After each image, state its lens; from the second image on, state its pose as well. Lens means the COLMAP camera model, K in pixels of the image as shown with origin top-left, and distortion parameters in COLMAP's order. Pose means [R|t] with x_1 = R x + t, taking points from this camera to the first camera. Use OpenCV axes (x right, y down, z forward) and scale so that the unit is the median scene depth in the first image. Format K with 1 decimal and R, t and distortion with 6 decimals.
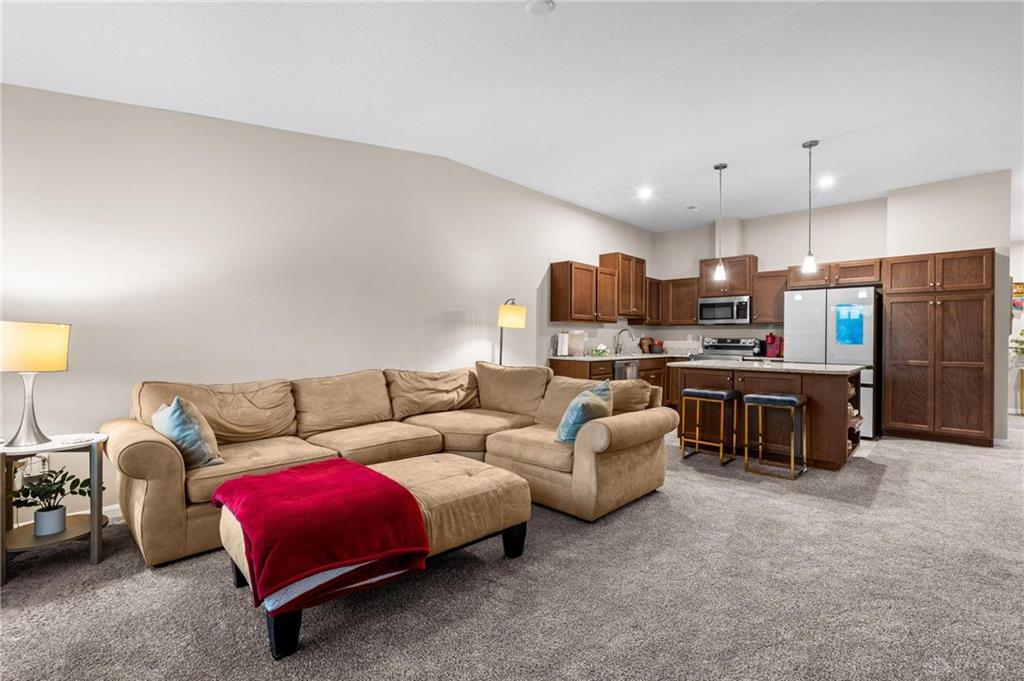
lens RADIAL K [[463.6, 0, 507.7], [0, 463.6, 340.7], [0, 0, 1]] dist [-0.004657, 0.002007]
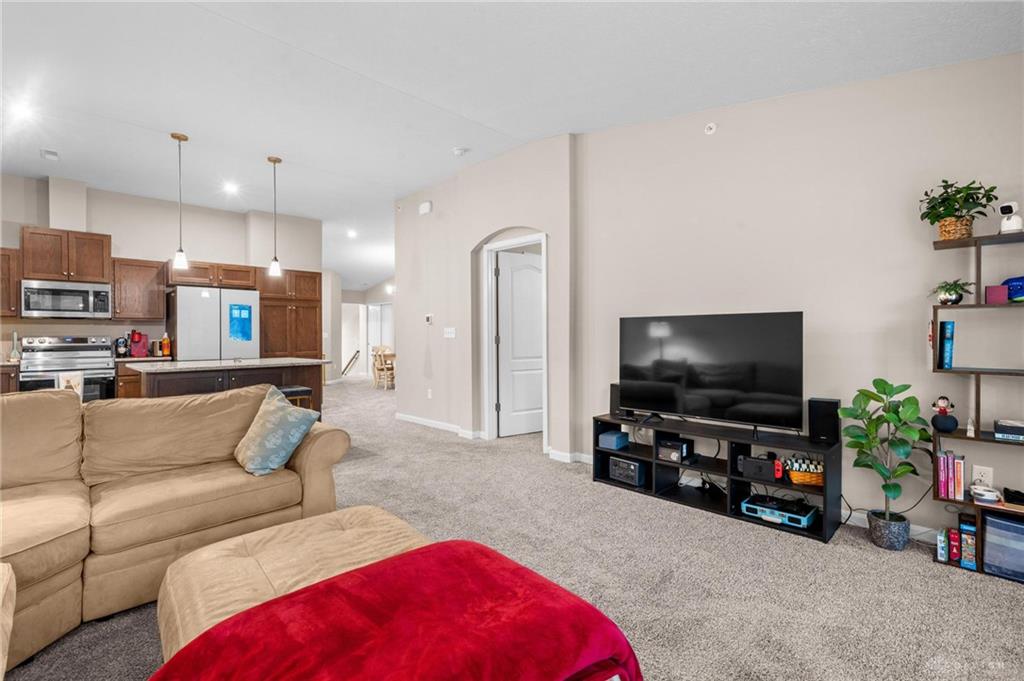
lens RADIAL K [[463.6, 0, 508.9], [0, 463.6, 336.7], [0, 0, 1]] dist [-0.004657, 0.002007]
pose [[0.021512, -0.007460, 0.999741, -0.350490], [0.012901, 0.999891, 0.007183, -0.001648], [-0.999685, 0.012743, 0.021606, 0.330941]]
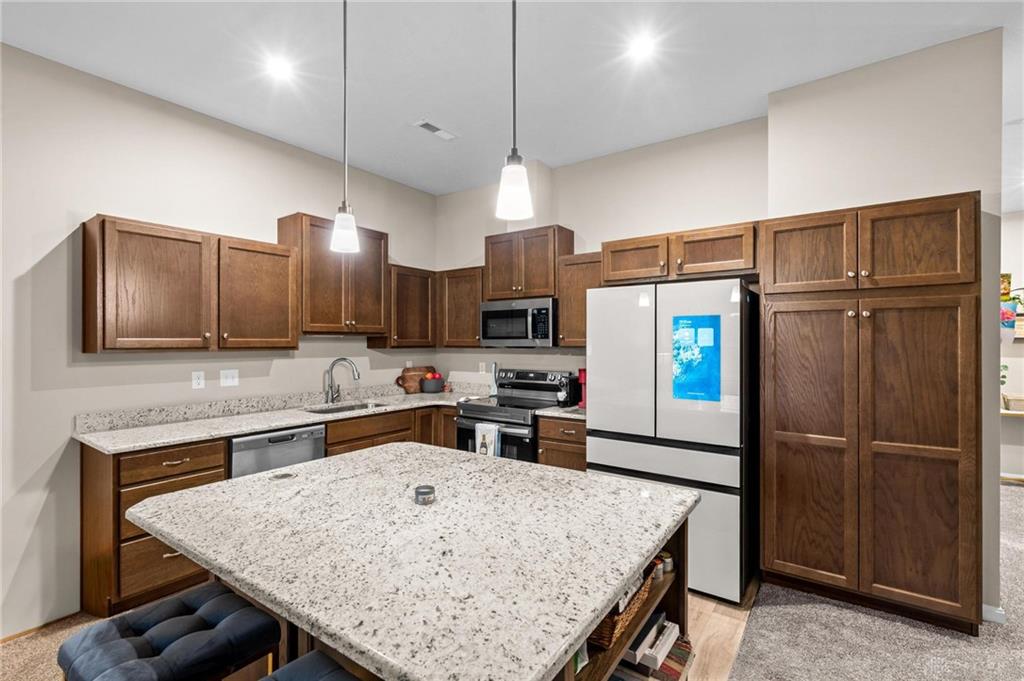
lens RADIAL K [[463.6, 0, 513.0], [0, 463.6, 344.0], [0, 0, 1]] dist [-0.004657, 0.002007]
pose [[0.988700, -0.008967, 0.149637, 0.475611], [0.009123, 0.999958, -0.000359, -0.050626], [-0.149628, 0.001720, 0.988741, 0.550715]]
